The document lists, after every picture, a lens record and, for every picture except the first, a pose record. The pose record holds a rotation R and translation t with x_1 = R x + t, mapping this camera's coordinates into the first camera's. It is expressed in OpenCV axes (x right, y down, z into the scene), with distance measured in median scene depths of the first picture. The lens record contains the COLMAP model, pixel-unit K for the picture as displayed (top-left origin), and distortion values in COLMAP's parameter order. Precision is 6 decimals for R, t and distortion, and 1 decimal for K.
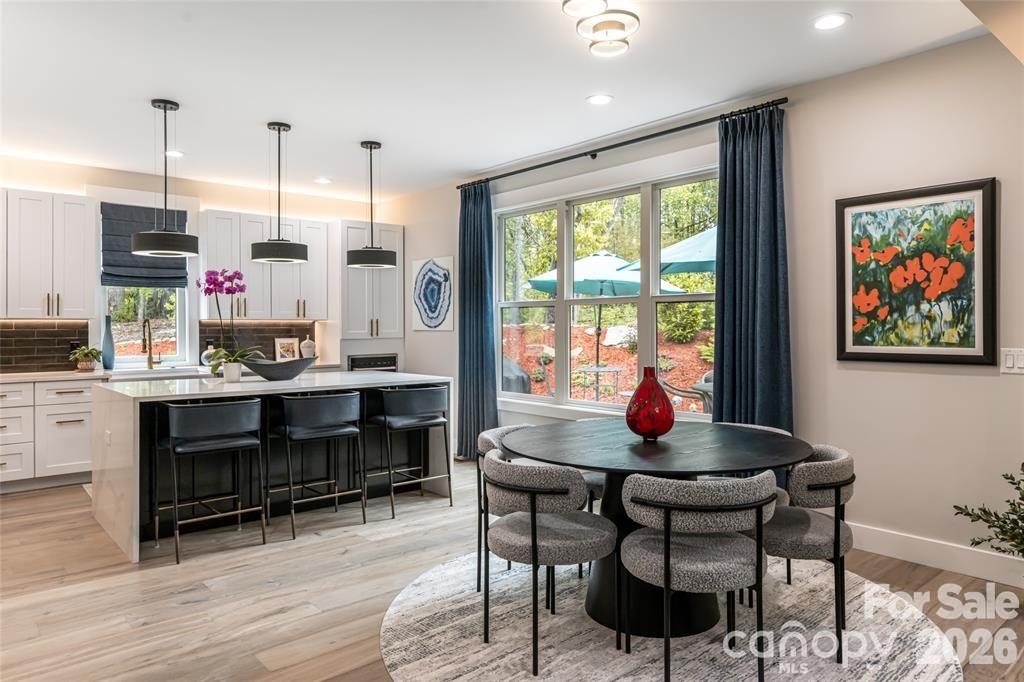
lens RADIAL K [[674.8, 0, 535.8], [0, 674.8, 333.2], [0, 0, 1]] dist [-0.000649, 0.006296]
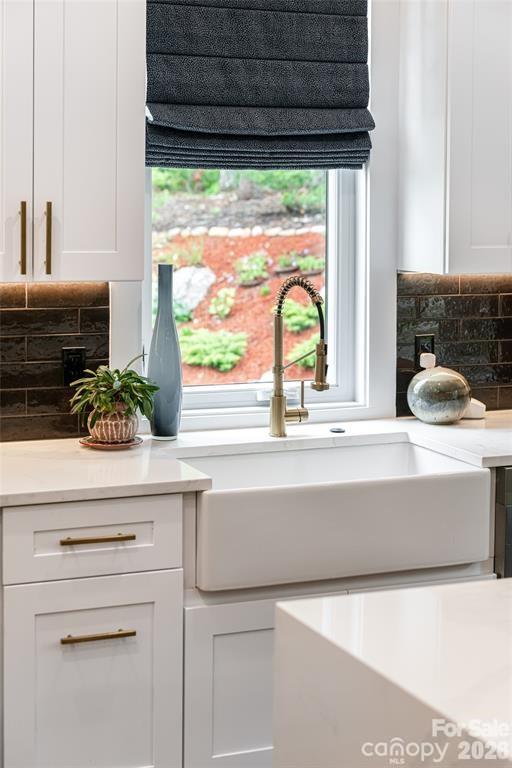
lens RADIAL K [[1363.5, 0, 254.4], [0, 1363.5, 383.1], [0, 0, 1]] dist [-0.178714, 0.000000]
pose [[0.938867, 0.041583, -0.341759, -0.479891], [-0.007133, 0.994816, 0.101446, -0.044586], [0.344206, -0.092806, 0.934296, 0.539969]]
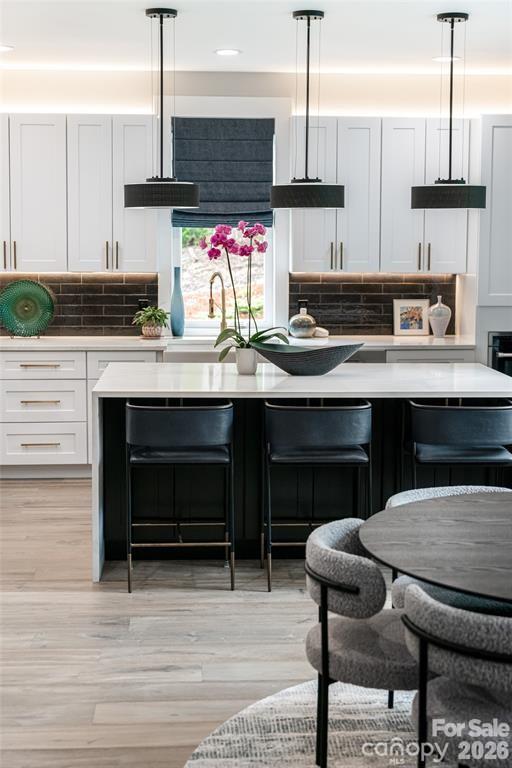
lens RADIAL K [[1218.7, 0, 257.6], [0, 1218.7, 381.4], [0, 0, 1]] dist [0.005168, 0.000000]
pose [[0.783952, 0.083640, -0.615162, 0.384255], [-0.014815, 0.993121, 0.116149, -0.074631], [0.620645, -0.081941, 0.779798, -0.048306]]
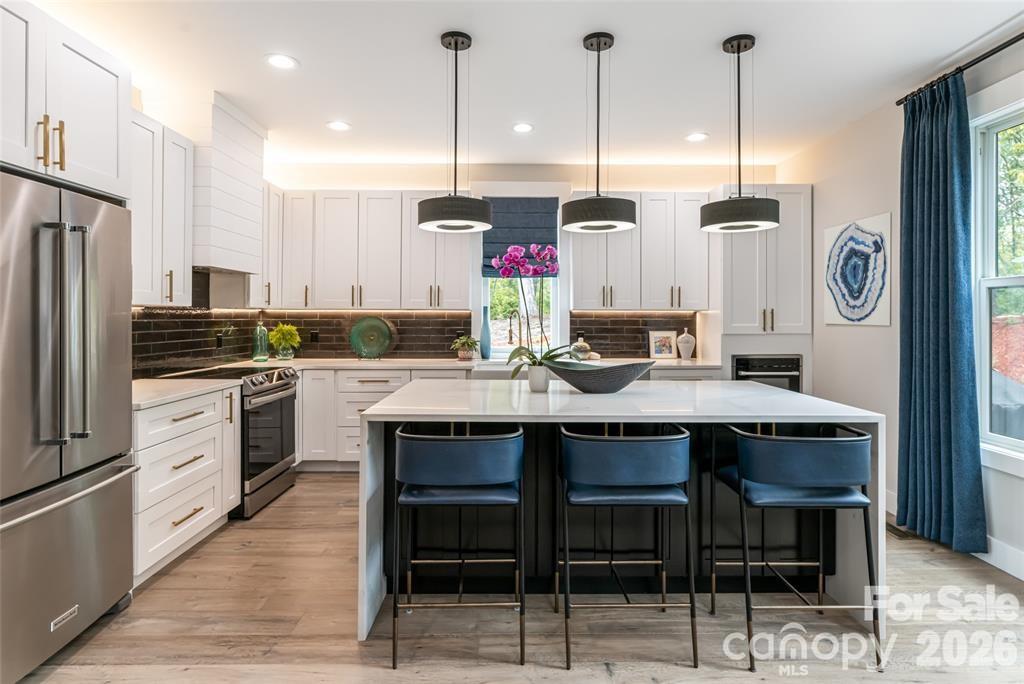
lens RADIAL K [[559.0, 0, 512.3], [0, 559.0, 314.6], [0, 0, 1]] dist [-0.004338, -0.000028]
pose [[0.749901, 0.001683, -0.661548, -0.055033], [-0.011746, 0.999873, -0.010771, -0.006218], [0.661446, 0.015847, 0.749826, 0.495527]]
